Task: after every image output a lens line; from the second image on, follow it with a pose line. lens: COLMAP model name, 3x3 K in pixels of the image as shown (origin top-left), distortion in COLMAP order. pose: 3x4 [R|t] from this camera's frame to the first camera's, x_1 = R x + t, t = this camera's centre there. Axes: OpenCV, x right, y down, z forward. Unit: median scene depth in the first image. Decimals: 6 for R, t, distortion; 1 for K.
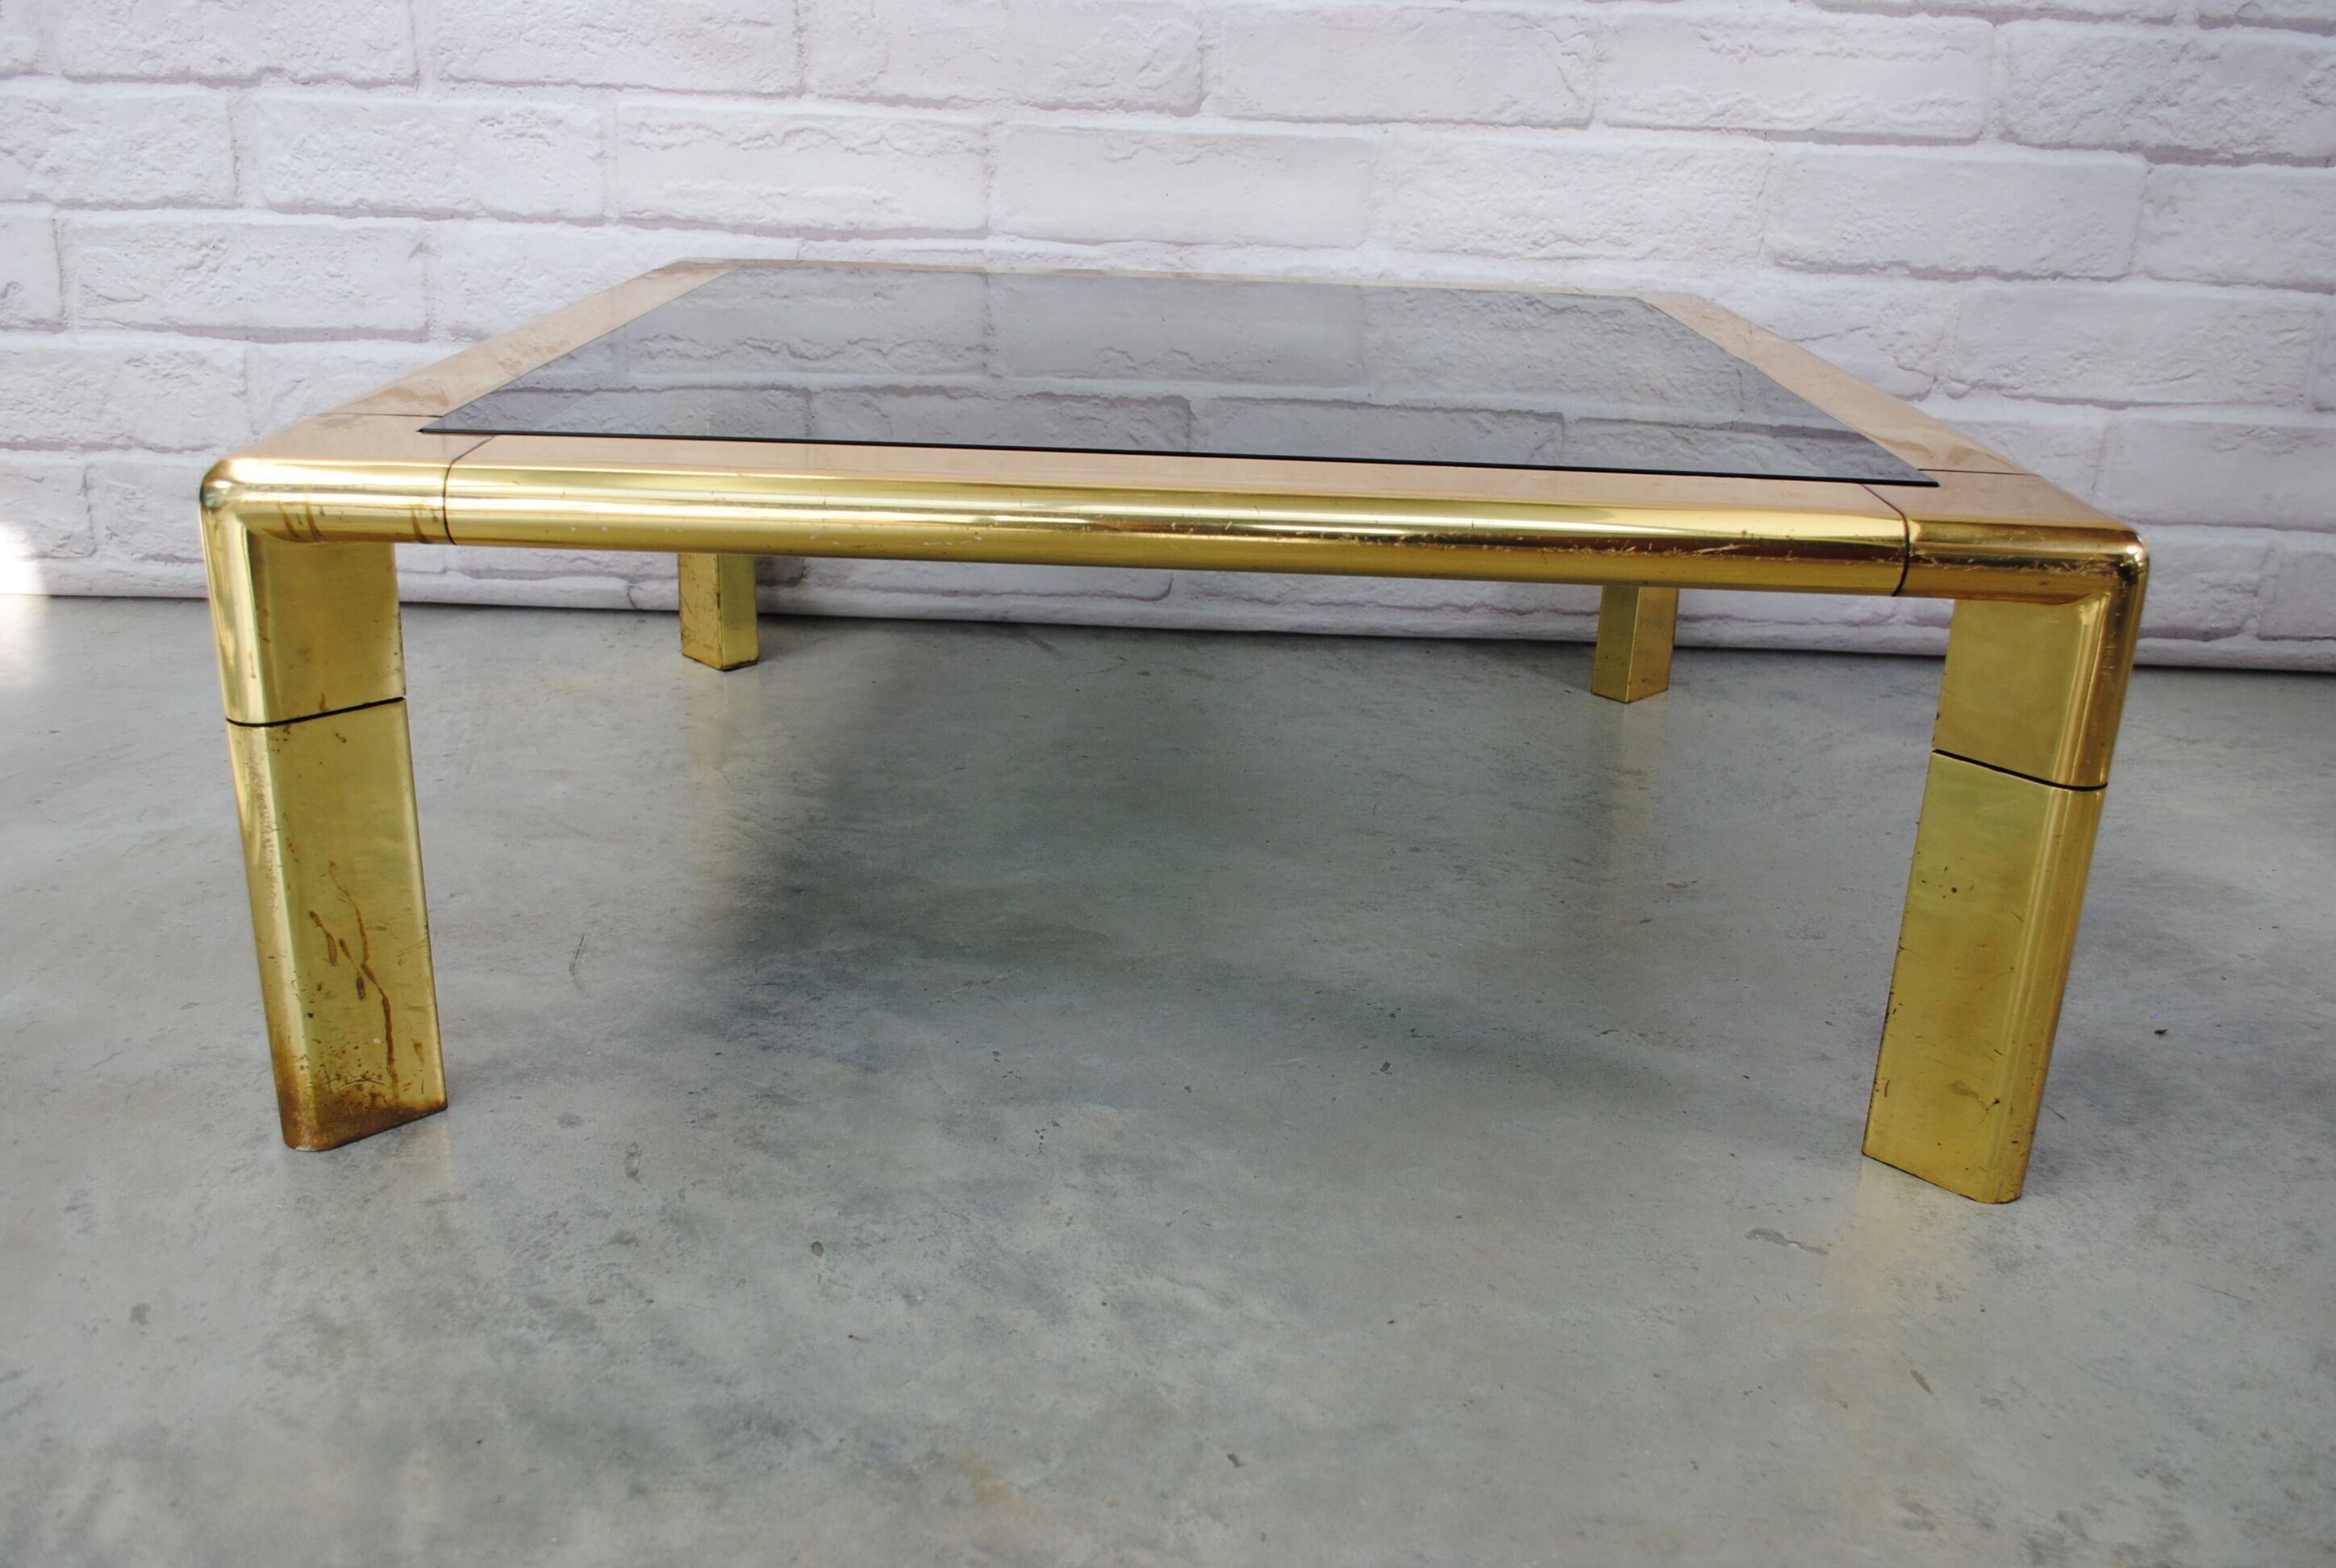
lens RADIAL K [[2035.9, 0, 1178.2], [0, 2035.9, 774.8], [0, 0, 1]] dist [-0.081247, 0.022091]
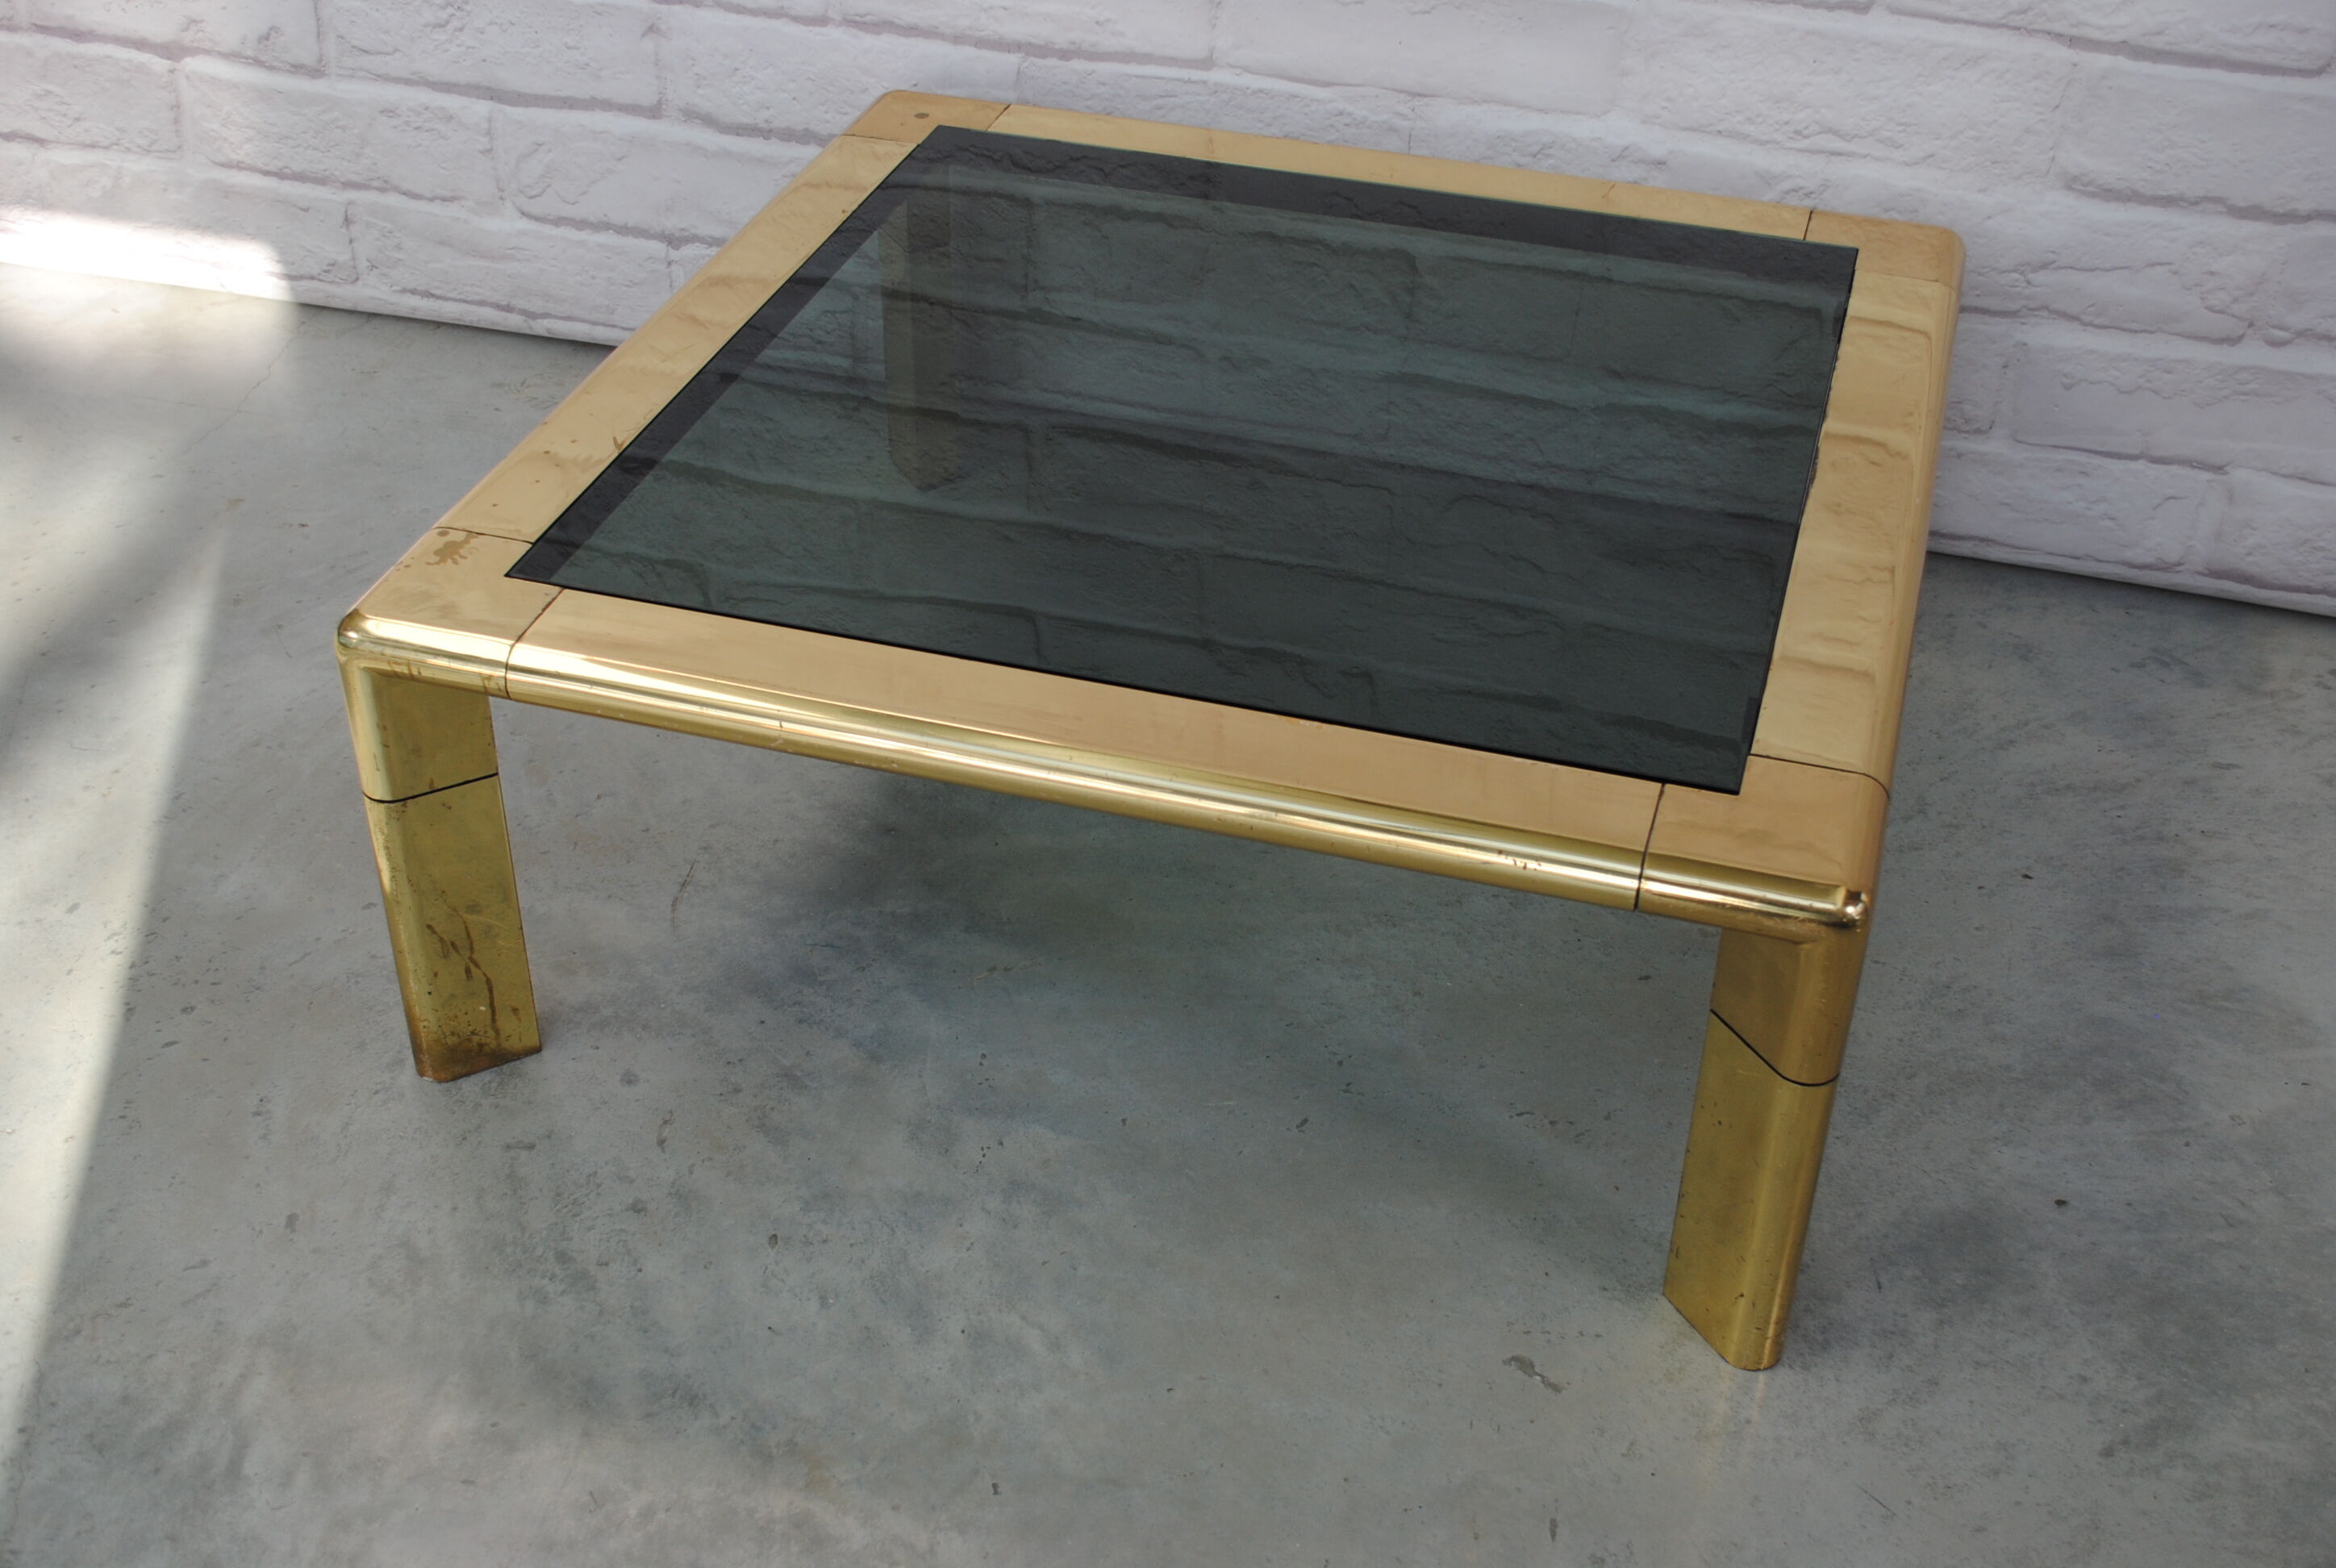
lens RADIAL K [[2736.2, 0, 1165.3], [0, 2736.2, 779.0], [0, 0, 1]] dist [-0.048405, 0.006239]
pose [[0.961067, 0.143268, -0.236273, 0.235835], [-0.077217, 0.960268, 0.268185, -0.292691], [0.265308, -0.239499, 0.933944, -0.272623]]
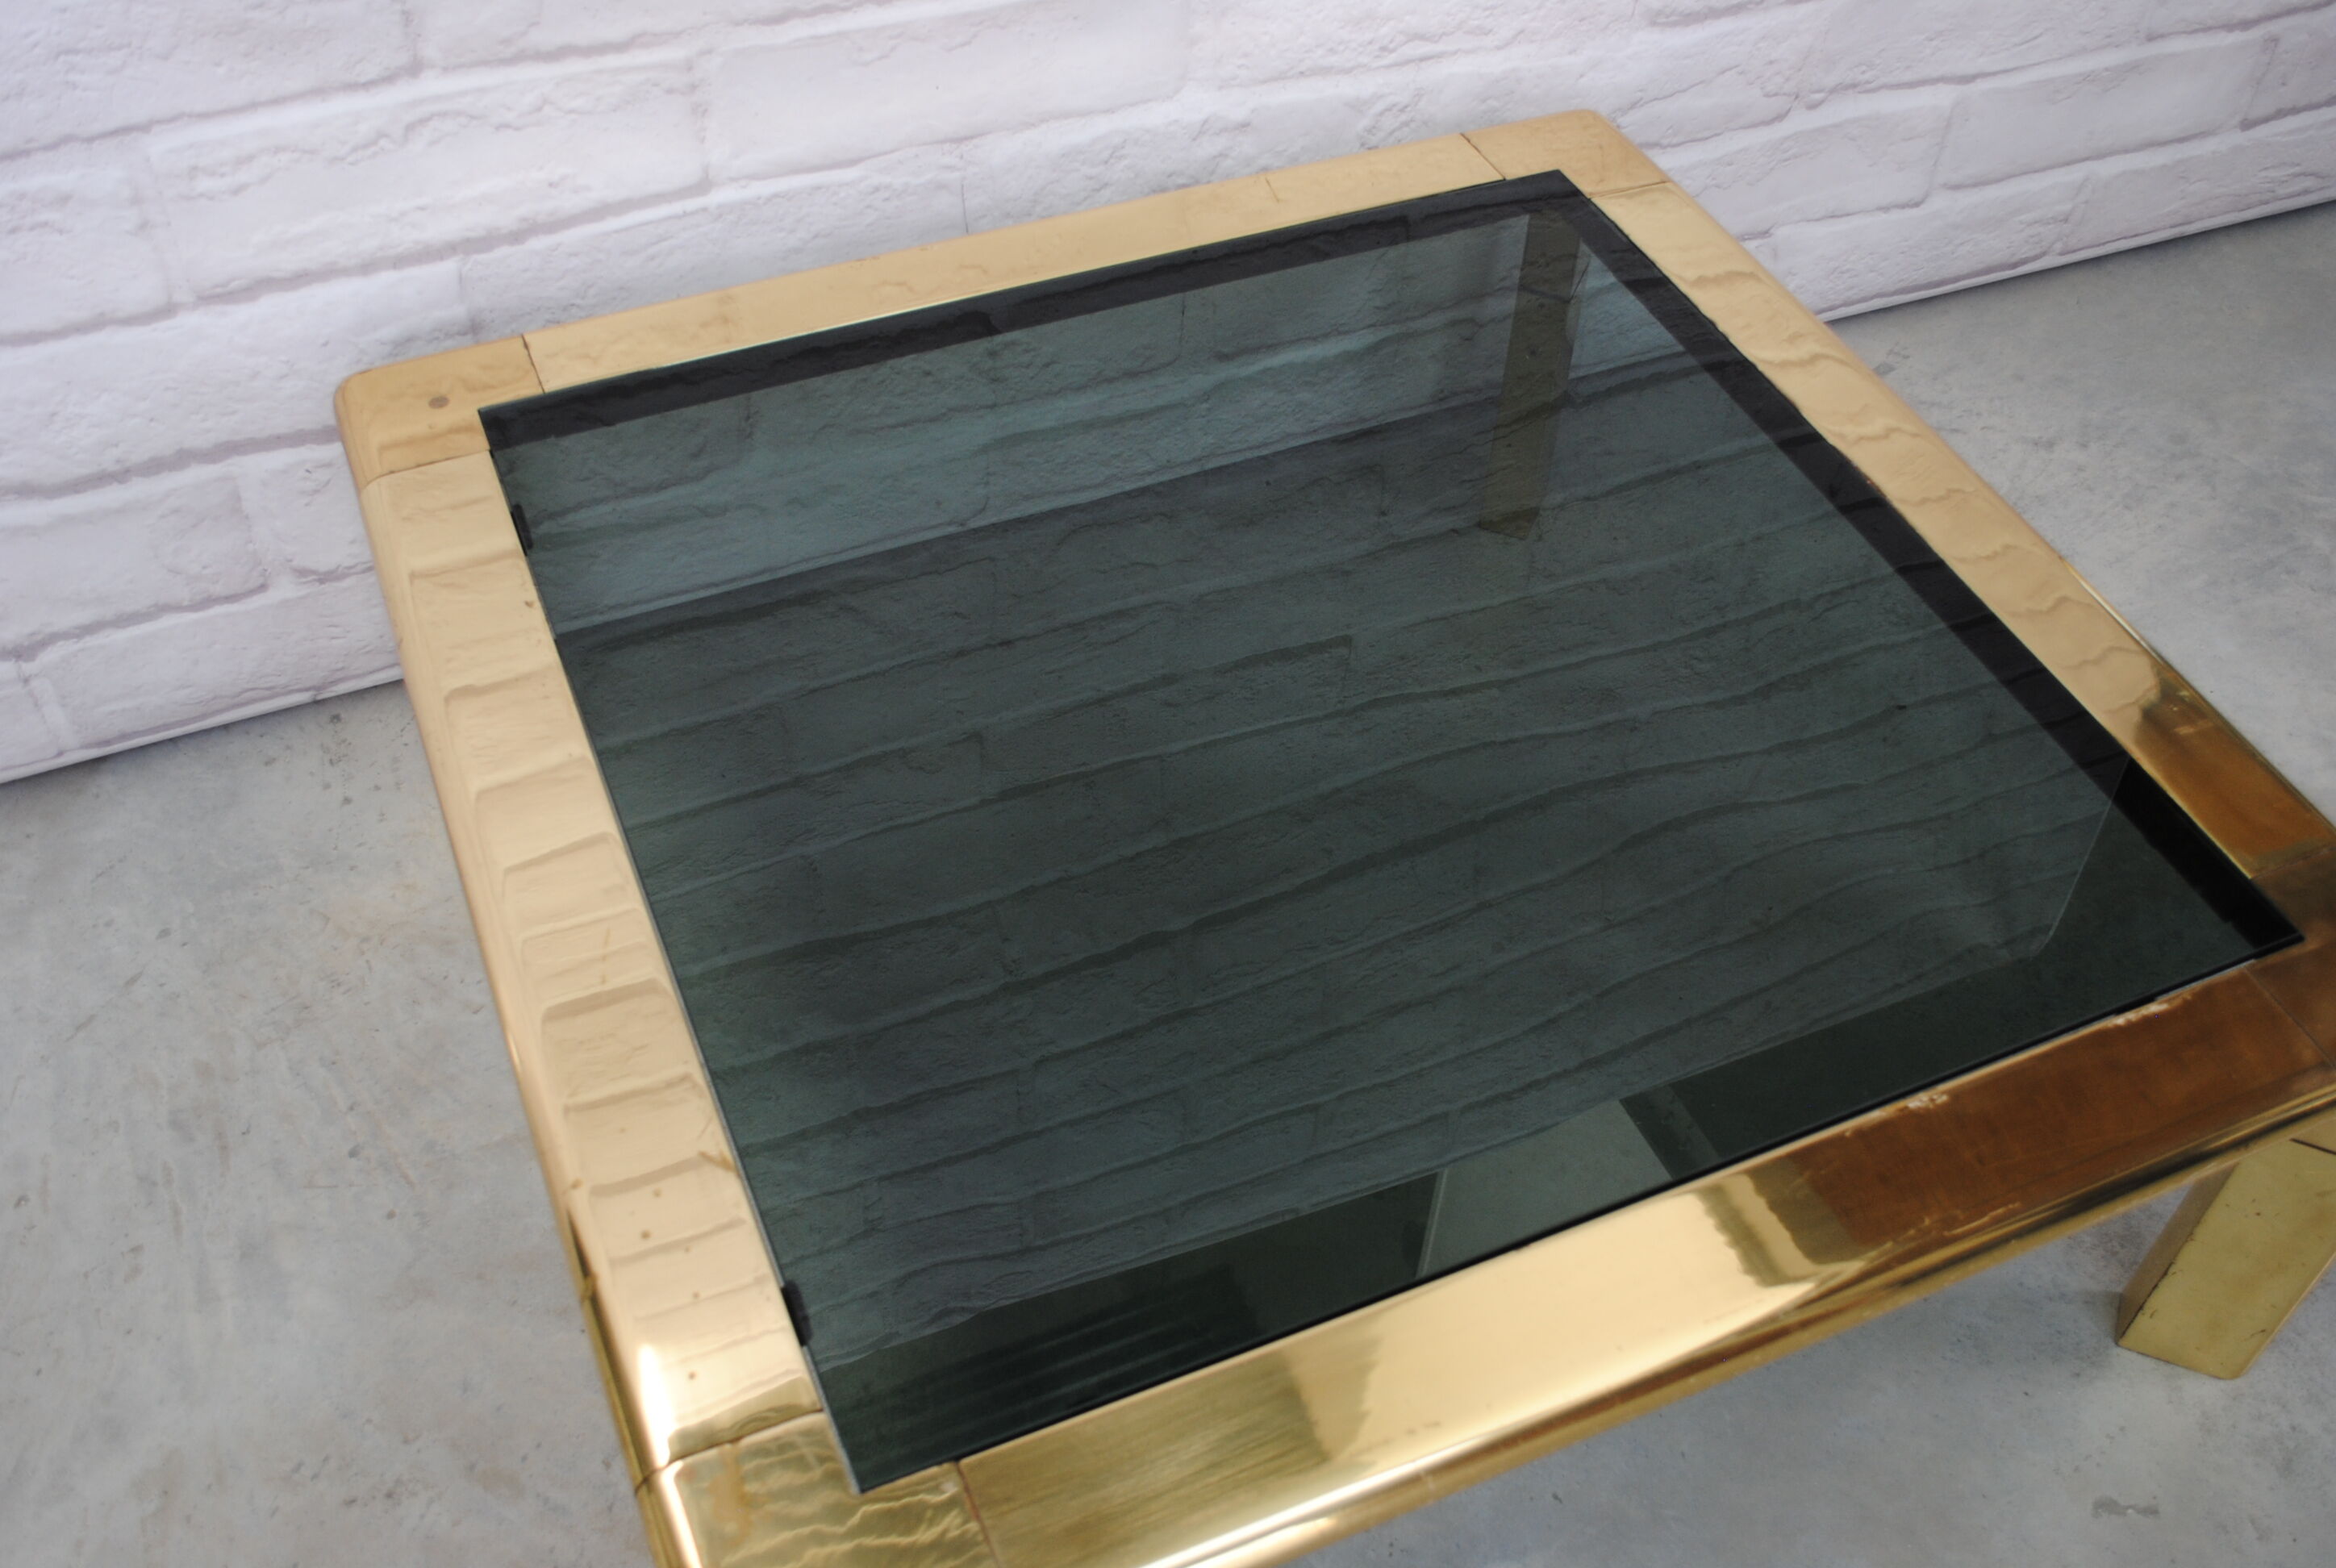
lens RADIAL K [[2264.0, 0, 1185.7], [0, 2264.0, 799.1], [0, 0, 1]] dist [-0.074564, 0.016089]
pose [[0.912586, -0.306214, 0.270959, -0.229863], [0.145908, 0.862933, 0.483795, -0.453069], [-0.381965, -0.401970, 0.832180, 0.169553]]
